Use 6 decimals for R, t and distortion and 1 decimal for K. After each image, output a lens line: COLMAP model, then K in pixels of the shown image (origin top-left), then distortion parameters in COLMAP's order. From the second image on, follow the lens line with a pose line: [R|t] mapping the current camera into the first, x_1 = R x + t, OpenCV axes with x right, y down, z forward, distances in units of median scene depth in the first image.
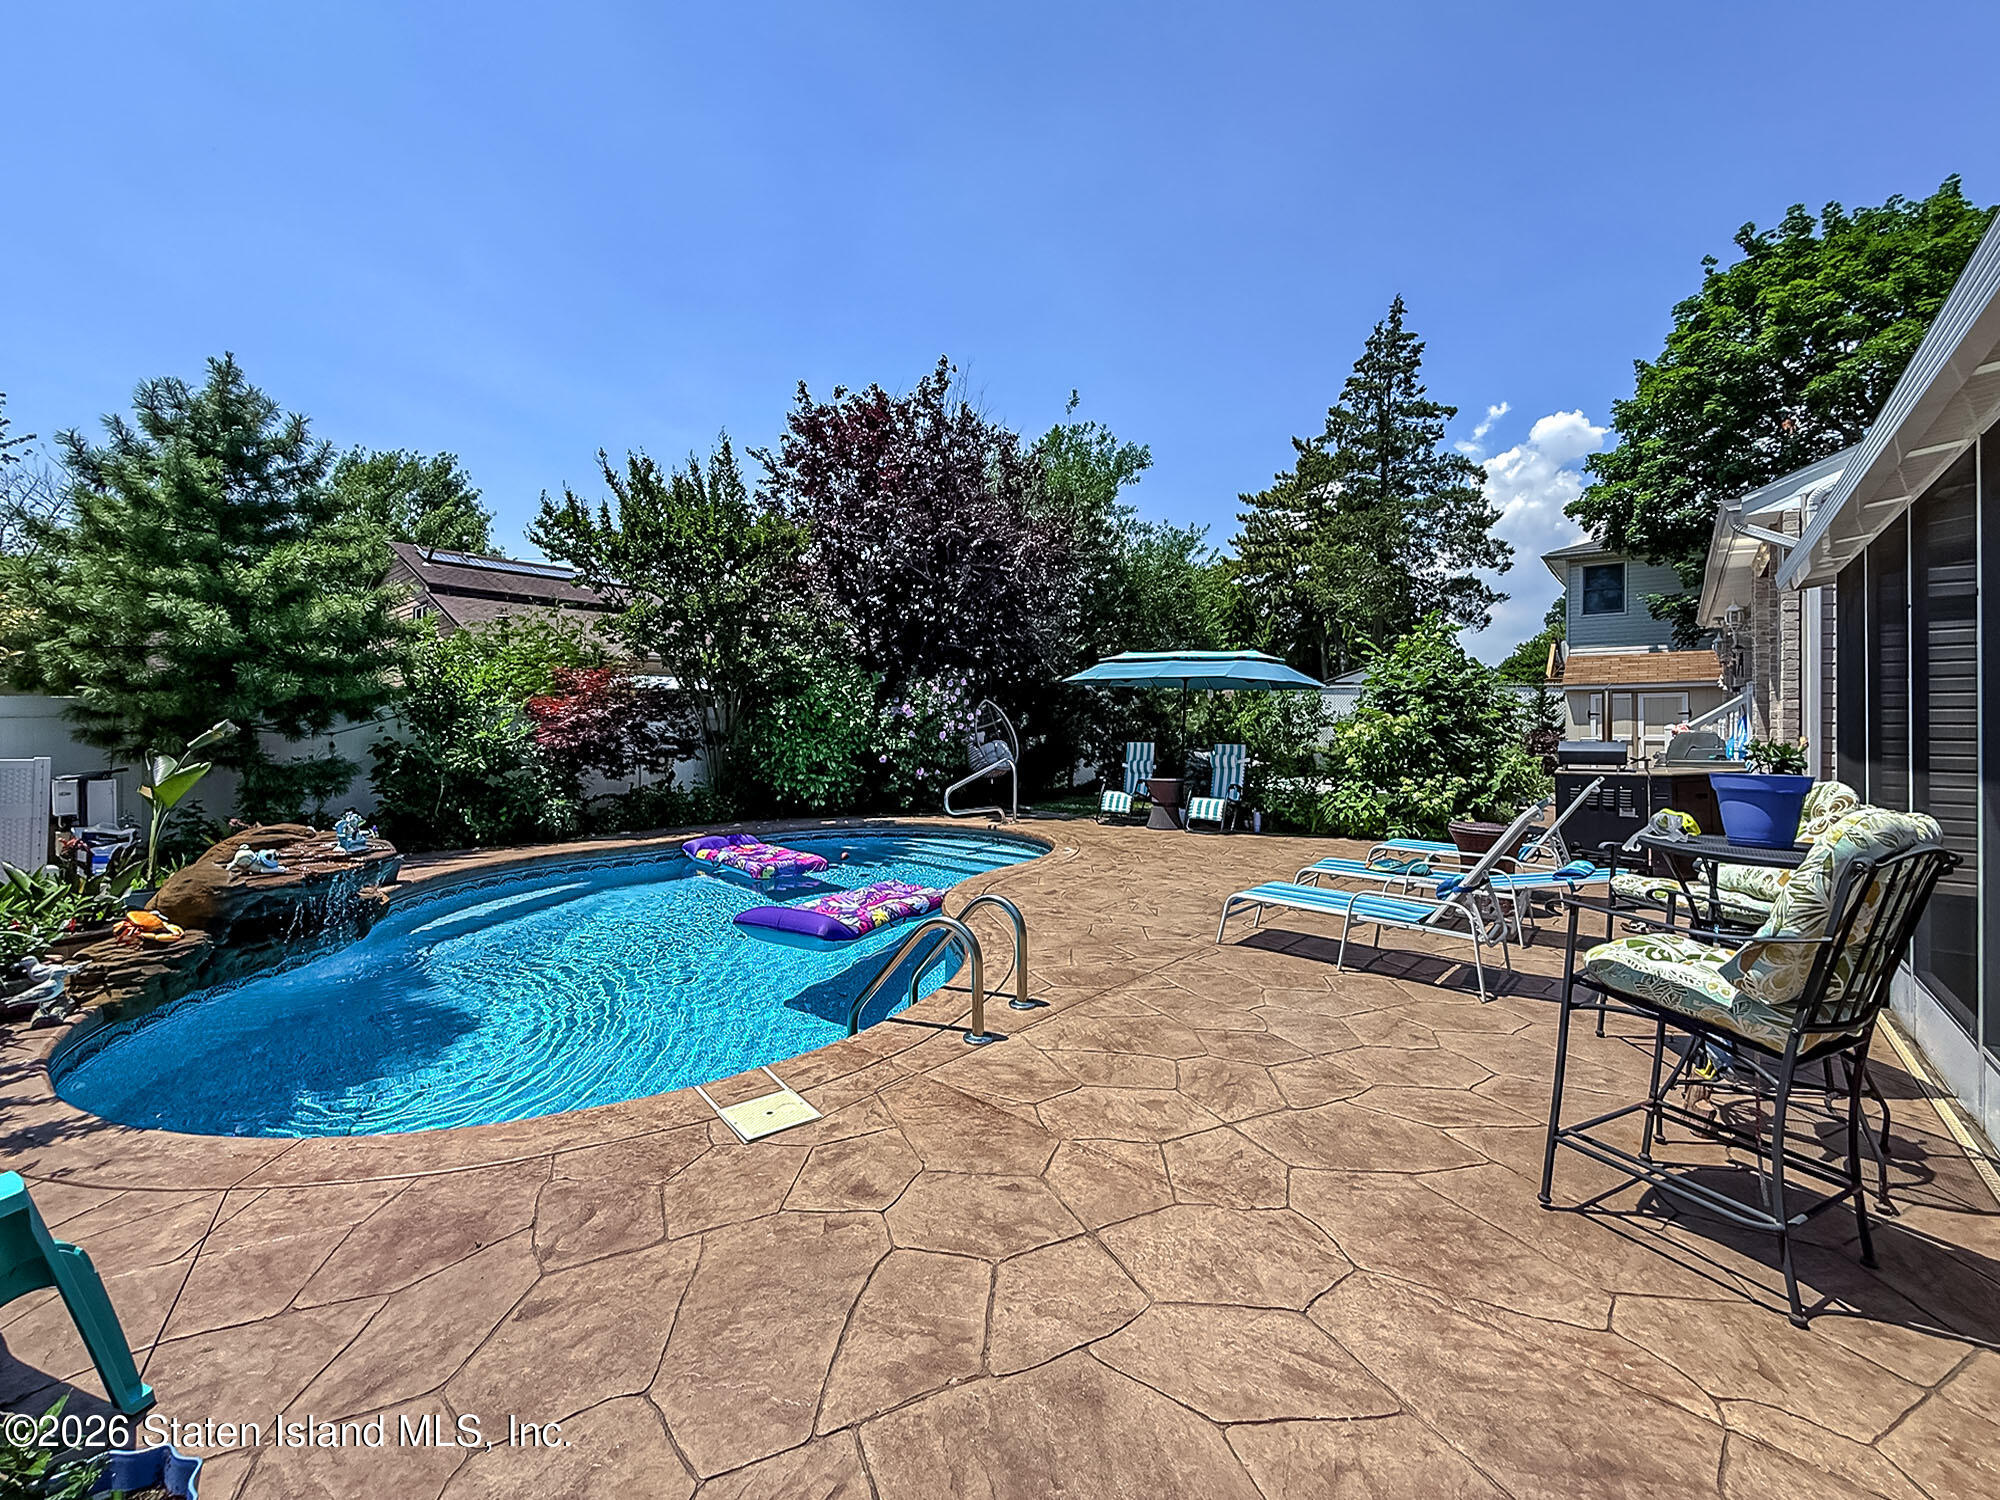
lens RADIAL K [[820.8, 0, 1004.2], [0, 820.8, 717.3], [0, 0, 1]] dist [0.000386, 0.000416]
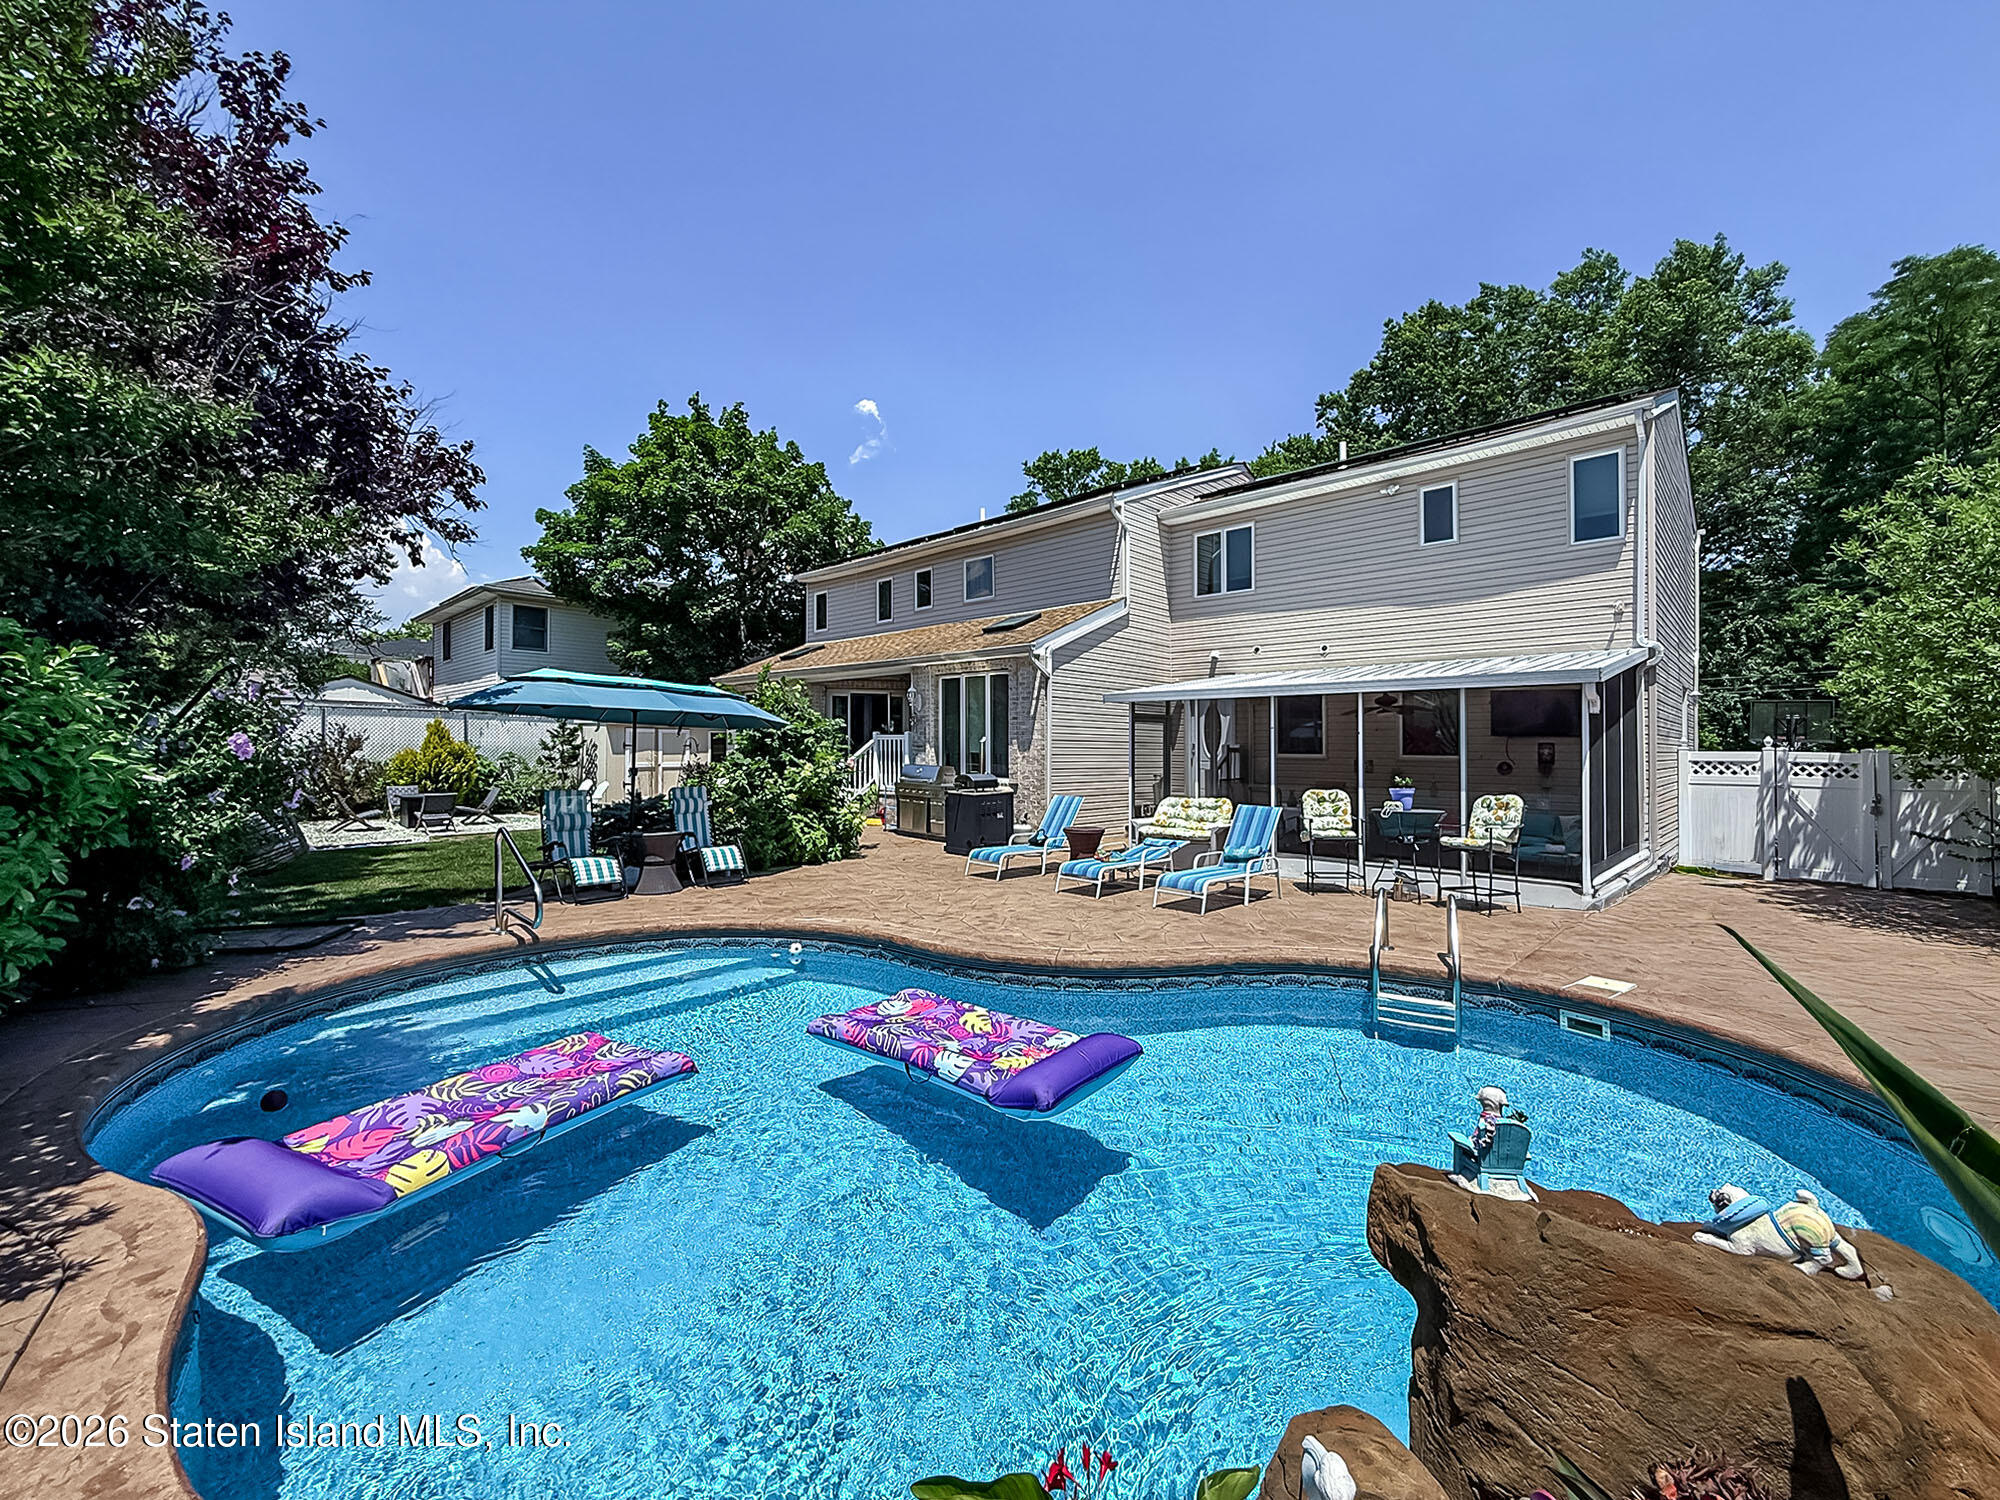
lens RADIAL K [[783.4, 0, 1002.8], [0, 783.4, 742.9], [0, 0, 1]] dist [-0.001142, -0.000288]
pose [[0.038108, 0.010615, 0.999217, -0.593563], [-0.018625, 0.999777, -0.009910, -0.010757], [-0.999100, -0.018233, 0.038298, 0.670020]]
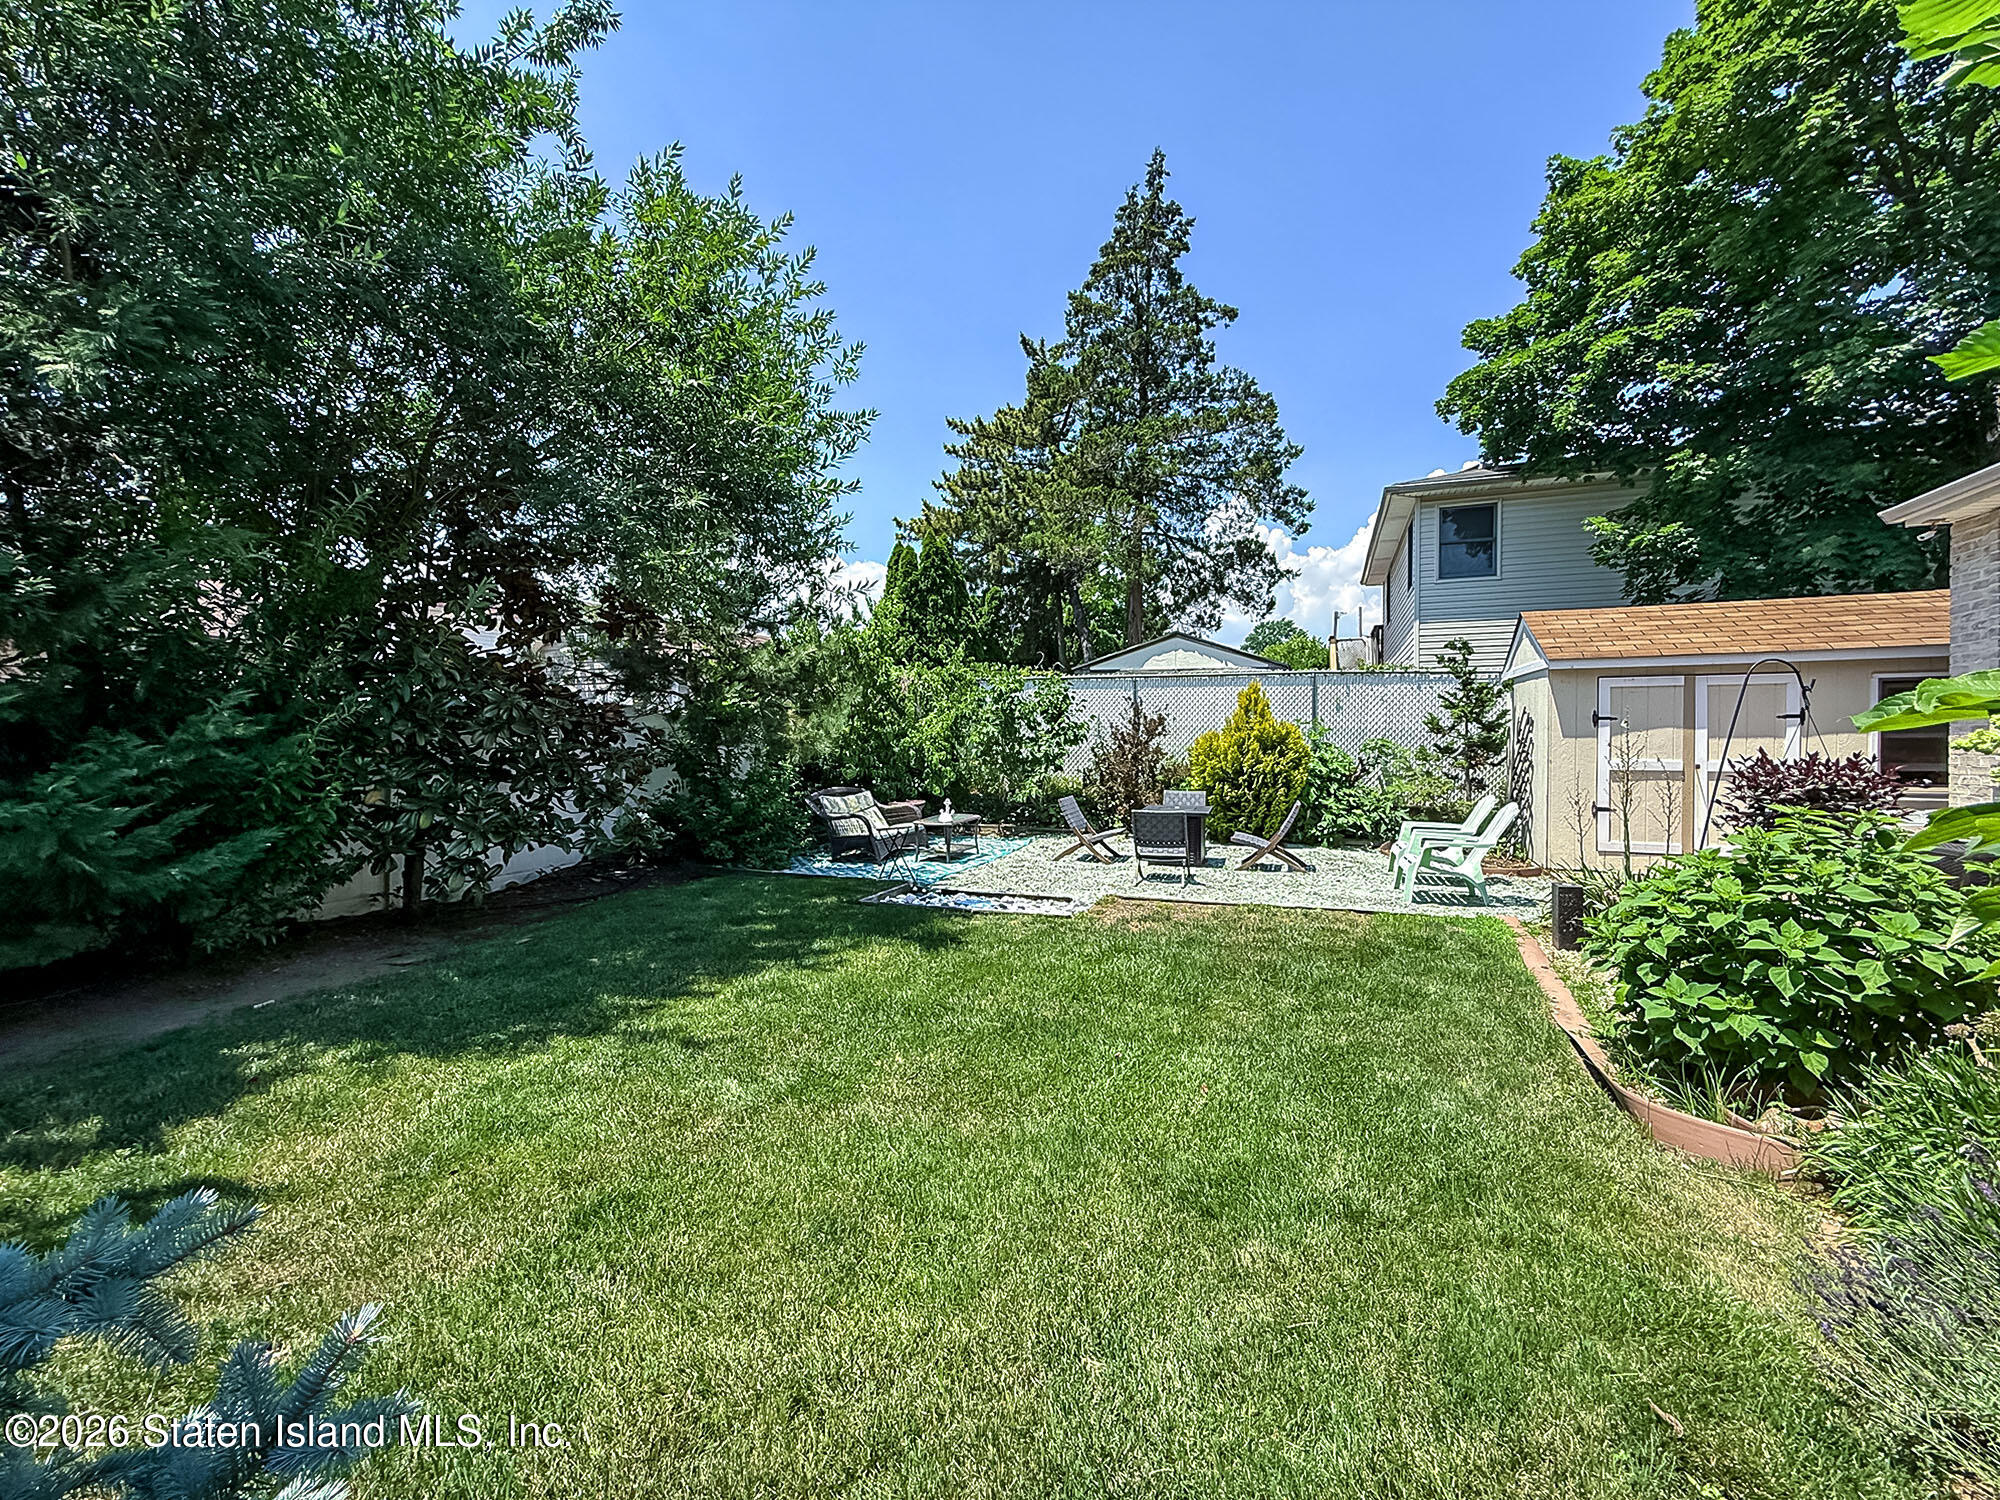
lens RADIAL K [[783.4, 0, 1002.8], [0, 783.4, 742.9], [0, 0, 1]] dist [-0.001142, -0.000288]
pose [[0.948898, 0.002412, 0.315572, 0.364445], [-0.004245, 0.999978, 0.005122, 0.016691], [-0.315553, -0.006200, 0.948888, 1.051877]]
